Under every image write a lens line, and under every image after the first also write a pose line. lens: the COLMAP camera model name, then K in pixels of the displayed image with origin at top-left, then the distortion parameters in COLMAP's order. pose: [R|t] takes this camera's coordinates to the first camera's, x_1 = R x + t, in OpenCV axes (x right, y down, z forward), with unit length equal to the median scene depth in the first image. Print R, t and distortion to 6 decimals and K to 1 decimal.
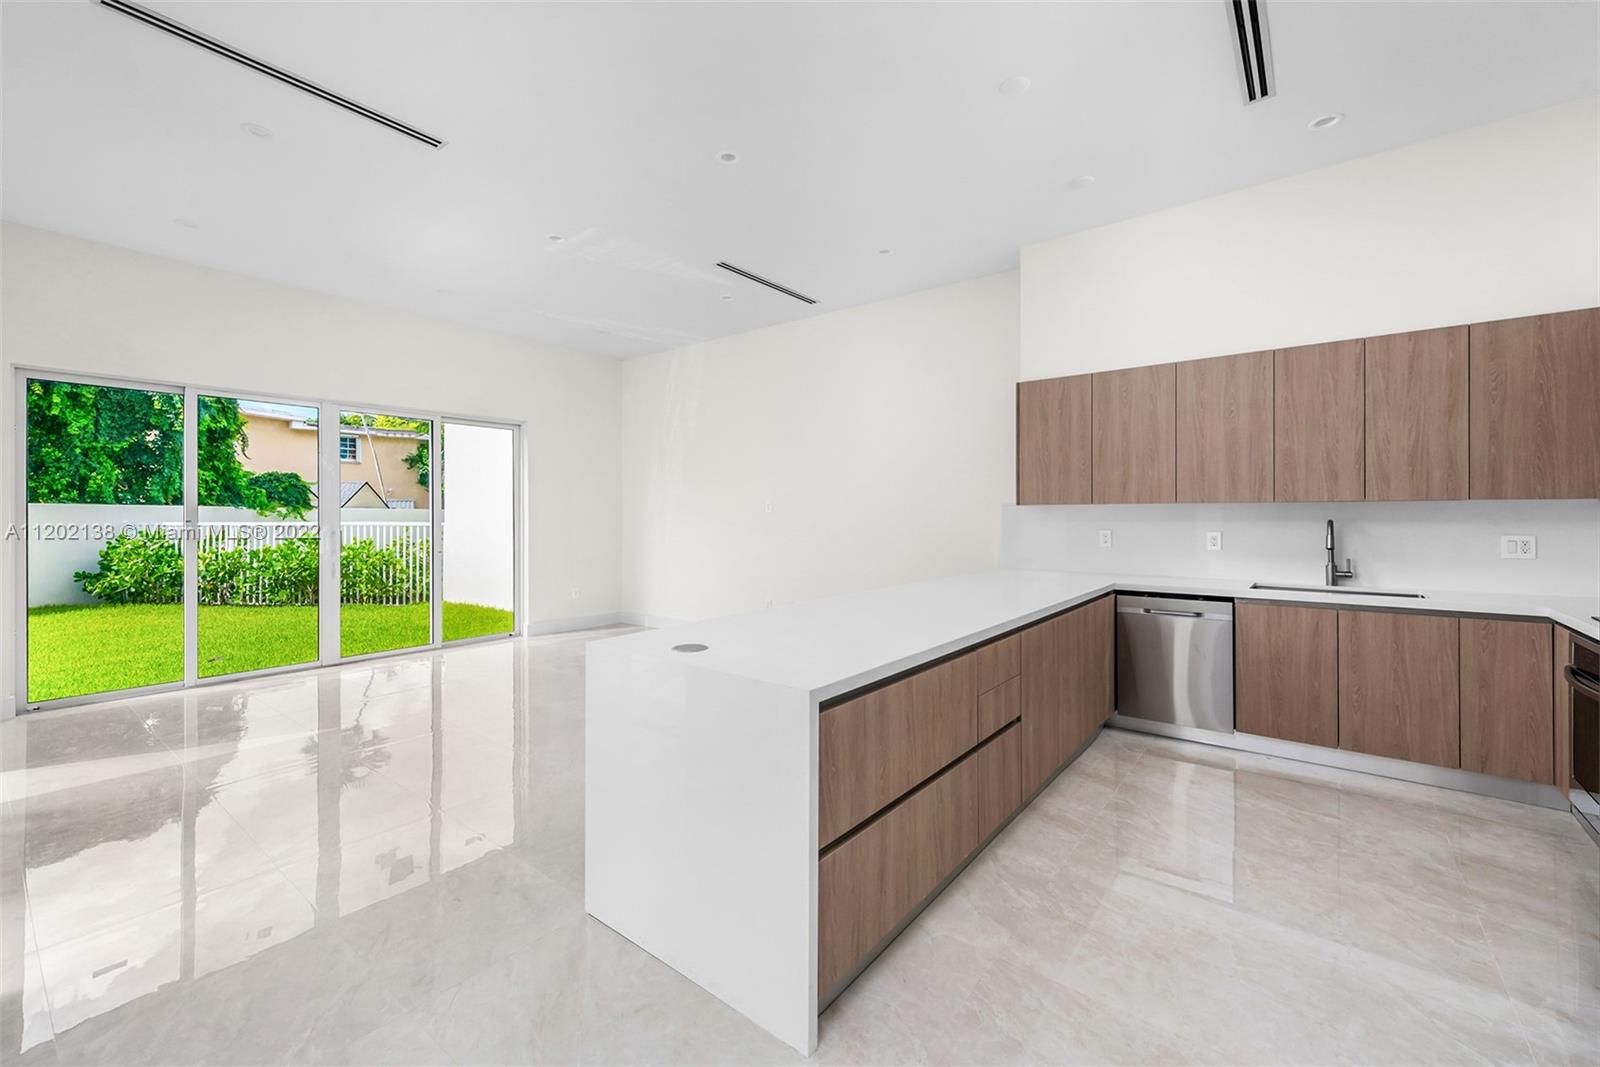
lens RADIAL K [[663.2, 0, 796.8], [0, 663.2, 527.0], [0, 0, 1]] dist [0.001435, -0.000603]
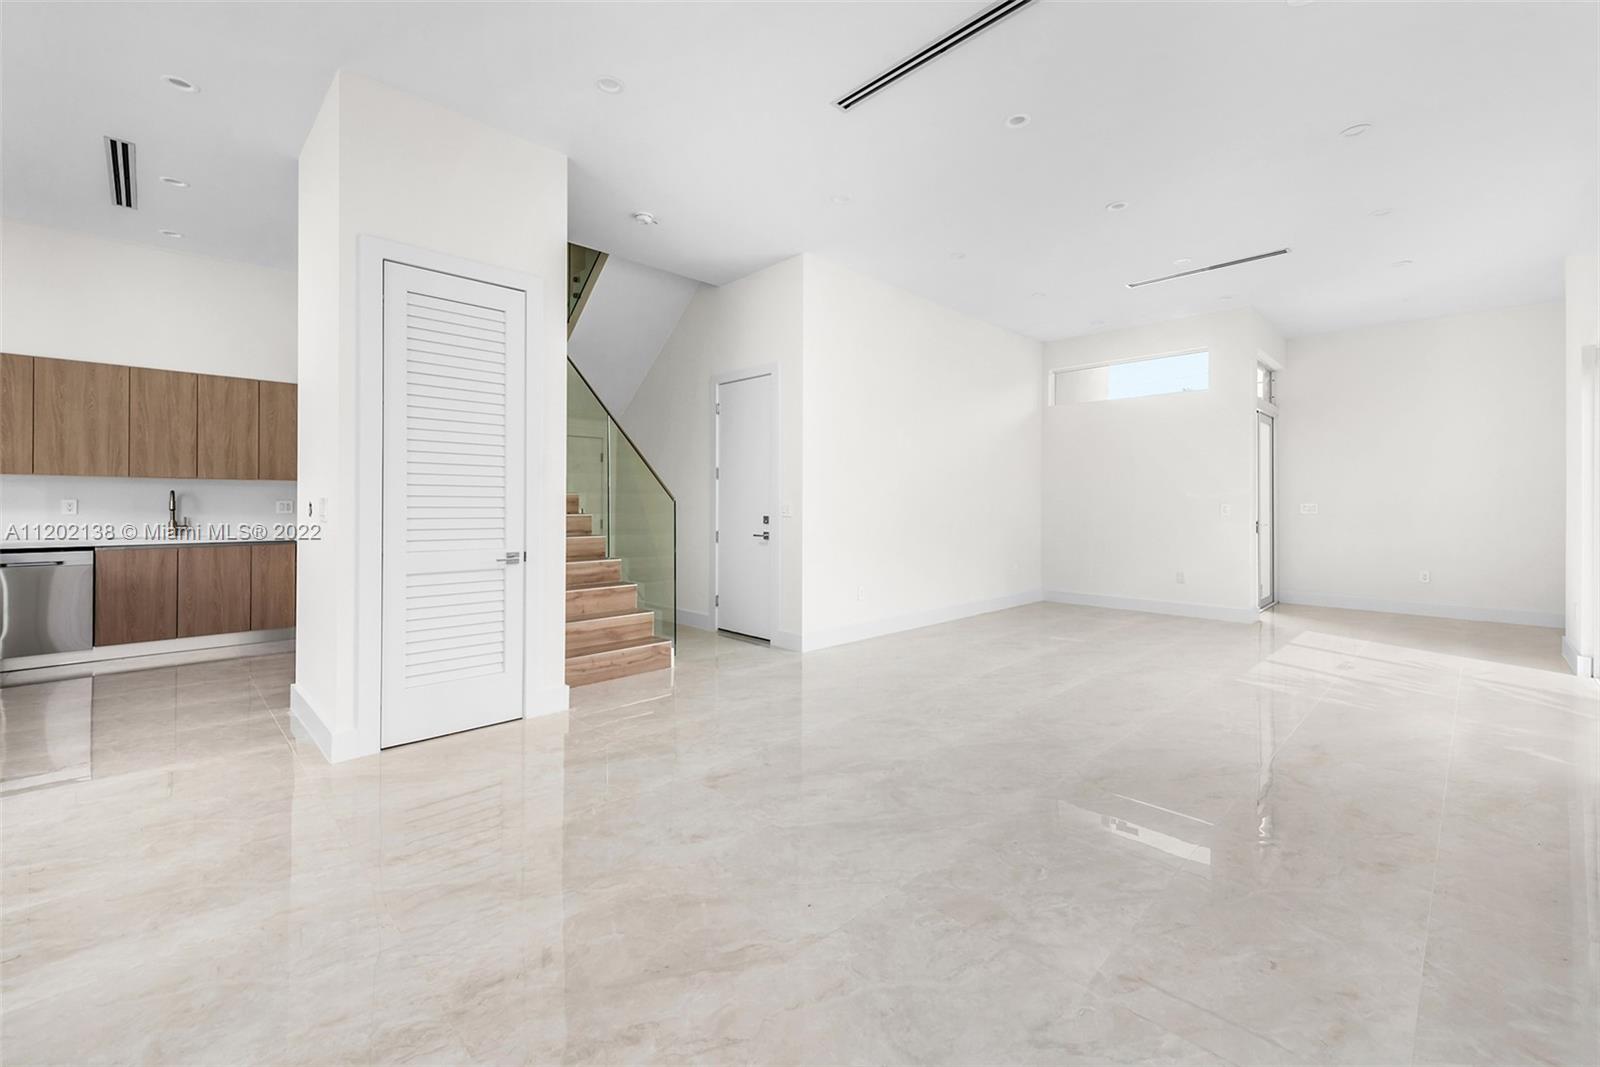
lens RADIAL K [[663.2, 0, 820.0], [0, 663.2, 496.7], [0, 0, 1]] dist [0.001435, -0.000603]
pose [[0.114230, 0.004138, 0.993446, -0.512532], [-0.005399, 0.999979, -0.003545, 0.001992], [-0.993440, -0.004959, 0.114250, -0.616638]]
